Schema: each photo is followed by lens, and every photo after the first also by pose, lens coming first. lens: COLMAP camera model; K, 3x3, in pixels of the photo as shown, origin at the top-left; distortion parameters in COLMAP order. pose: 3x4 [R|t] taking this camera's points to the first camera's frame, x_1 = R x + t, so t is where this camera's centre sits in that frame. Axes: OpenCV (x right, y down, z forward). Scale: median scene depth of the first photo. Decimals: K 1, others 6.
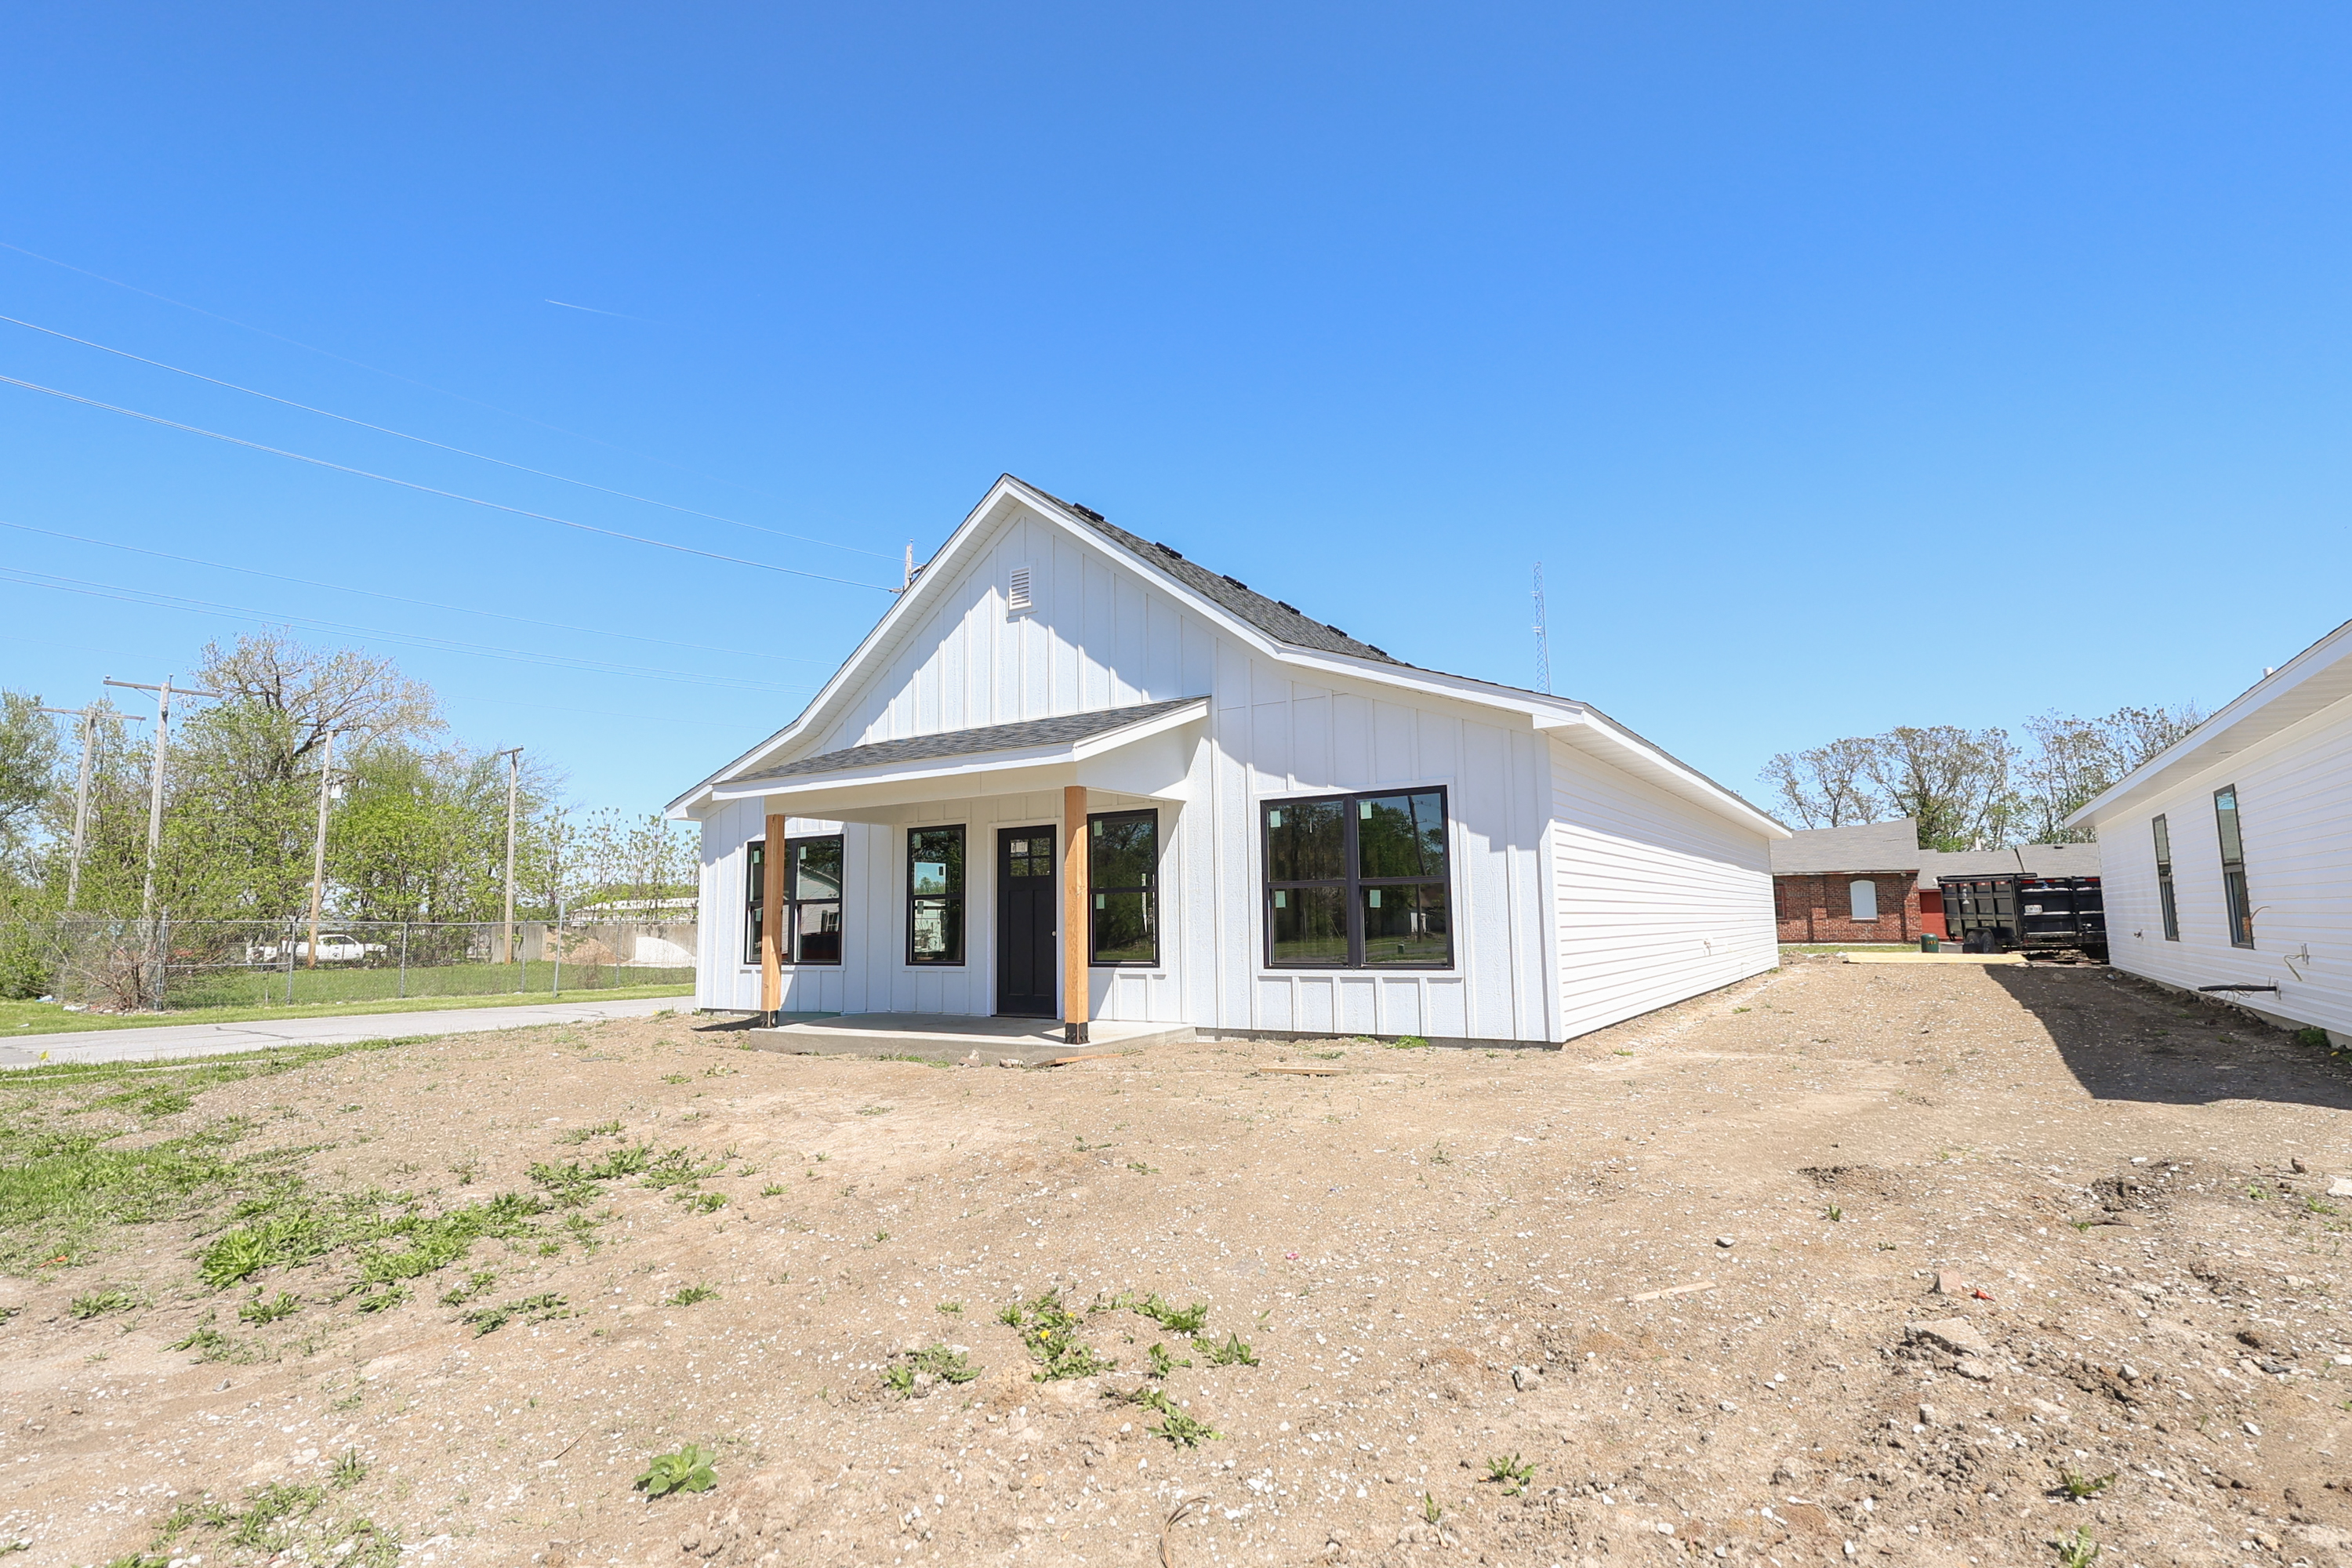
lens RADIAL K [[1176.7, 0, 1180.0], [0, 1176.7, 785.5], [0, 0, 1]] dist [0.002044, 0.000387]
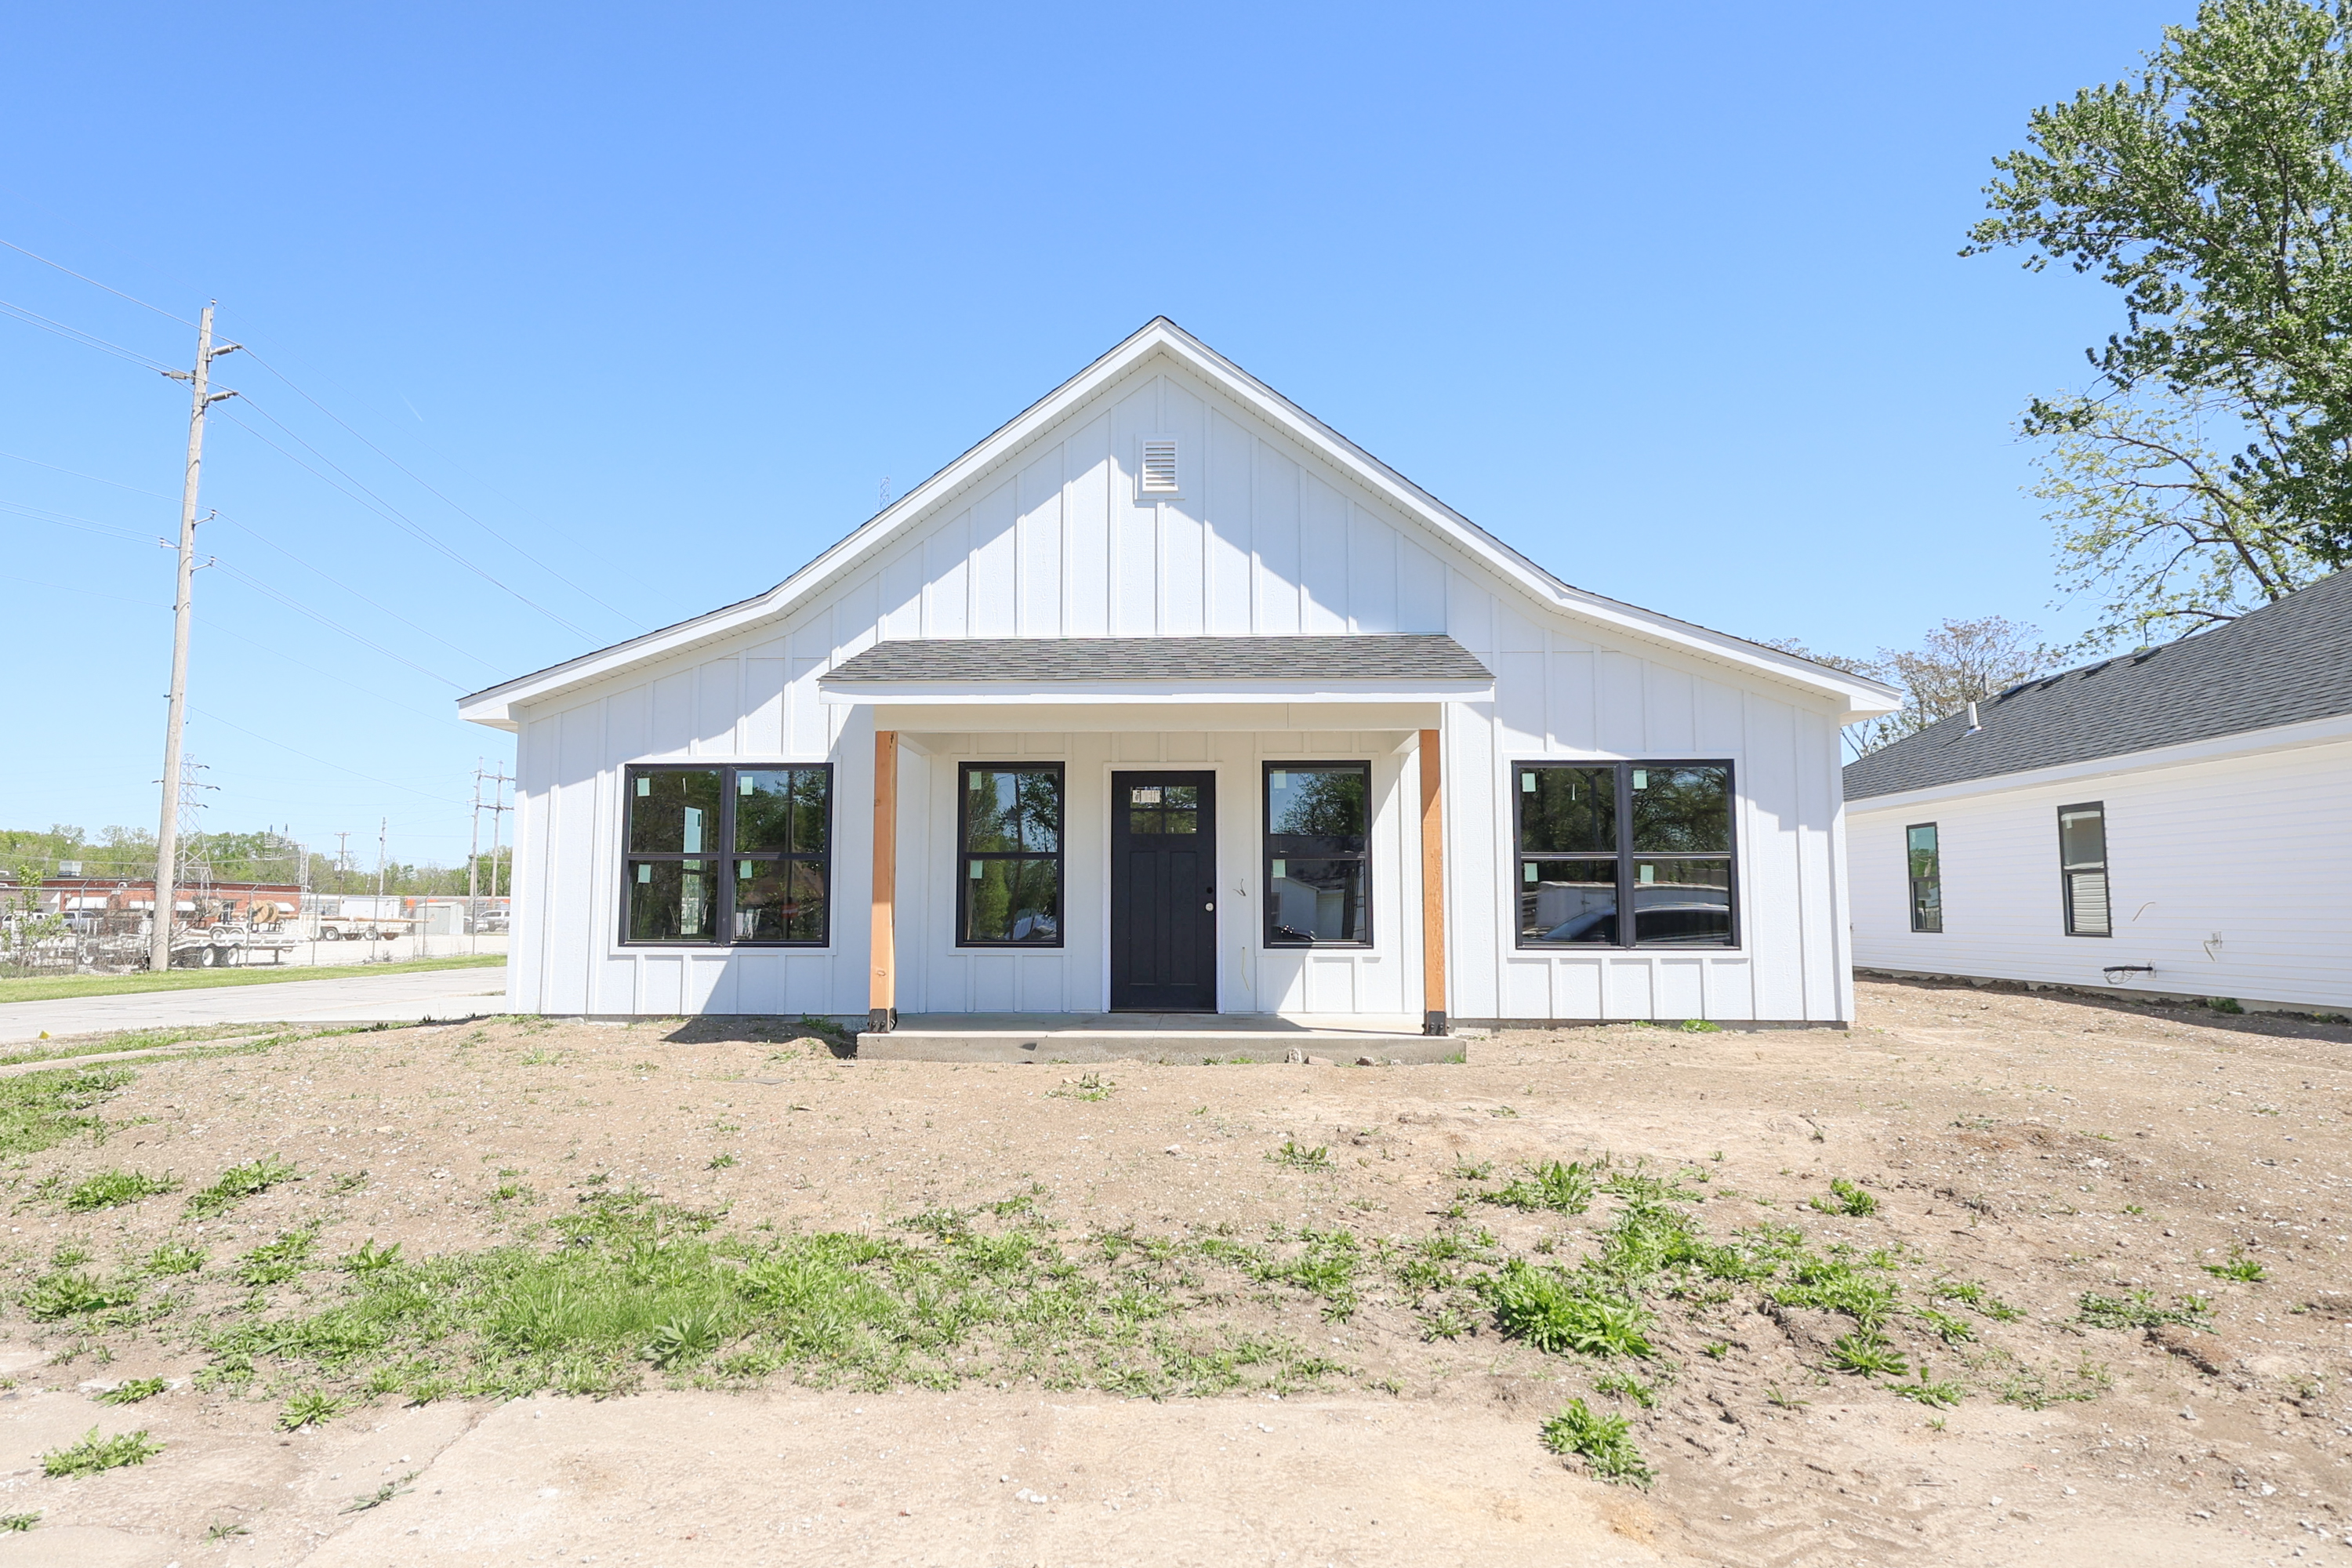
lens RADIAL K [[1467.0, 0, 1168.1], [0, 1467.0, 776.5], [0, 0, 1]] dist [0.002889, -0.000391]
pose [[0.868048, 0.062220, 0.492565, -0.626433], [-0.074362, 0.997218, 0.005081, 0.034315], [-0.490879, -0.041039, 0.870261, 0.148612]]
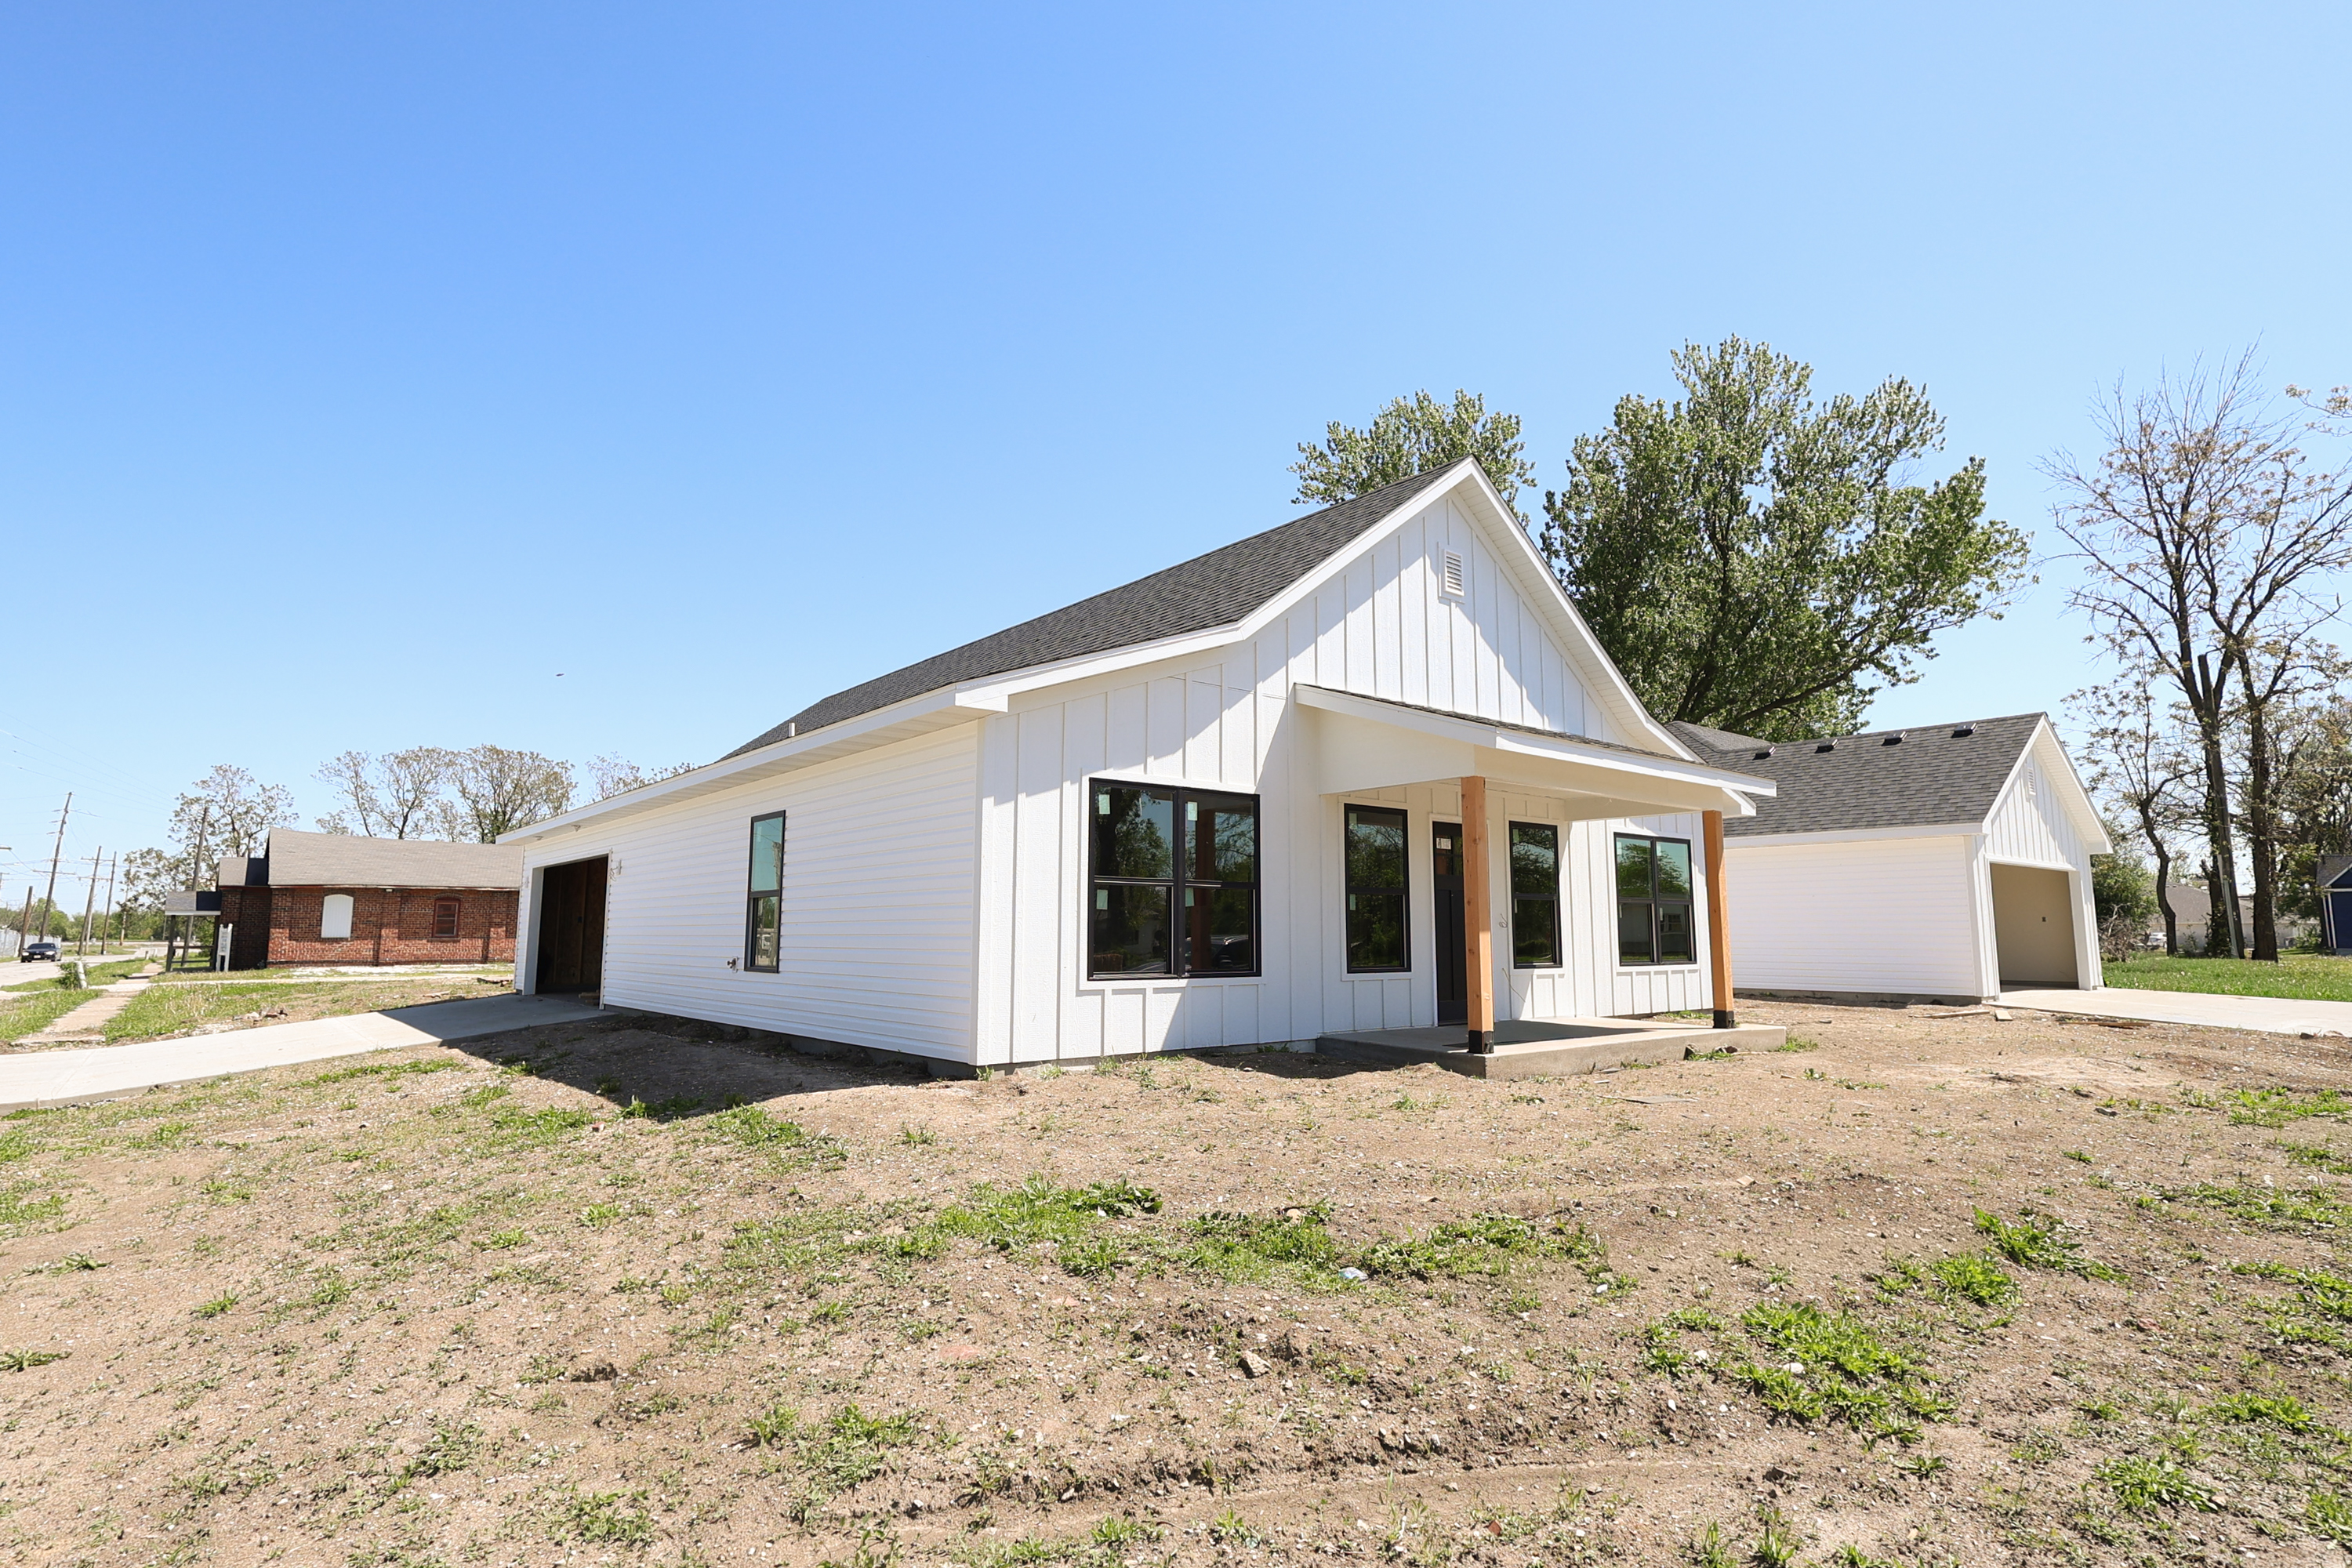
lens RADIAL K [[1176.7, 0, 1170.5], [0, 1176.7, 790.9], [0, 0, 1]] dist [0.002044, 0.000387]
pose [[0.305602, 0.132268, 0.942928, -1.132550], [-0.120455, 0.987719, -0.099511, 0.135256], [-0.944509, -0.083169, 0.317781, 0.941516]]
